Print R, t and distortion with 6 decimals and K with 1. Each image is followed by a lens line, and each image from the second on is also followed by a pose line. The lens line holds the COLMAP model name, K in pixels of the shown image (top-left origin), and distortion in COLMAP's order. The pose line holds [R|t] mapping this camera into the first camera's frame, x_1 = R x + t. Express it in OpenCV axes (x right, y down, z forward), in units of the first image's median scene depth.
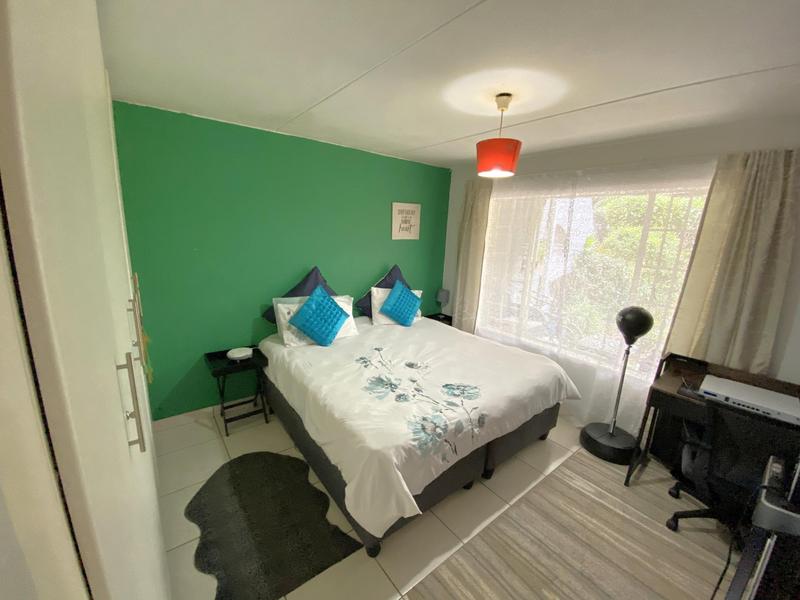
lens RADIAL K [[323.2, 0, 392.4], [0, 323.2, 302.5], [0, 0, 1]] dist [0.017334, -0.019410]
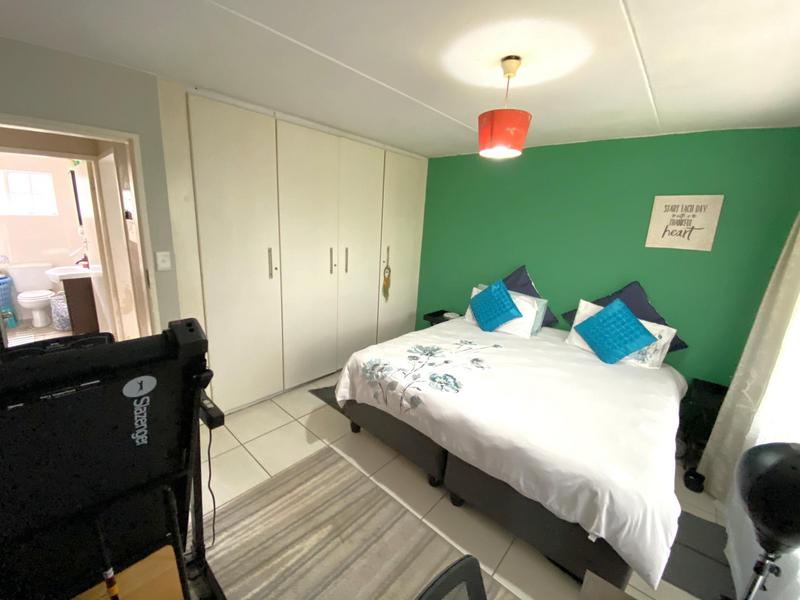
lens RADIAL K [[323.2, 0, 392.4], [0, 323.2, 302.5], [0, 0, 1]] dist [0.017334, -0.019410]
pose [[0.171515, 0.210577, -0.962414, 1.028195], [-0.268483, 0.949905, 0.159993, -0.068029], [0.947892, 0.230951, 0.219459, 0.552320]]
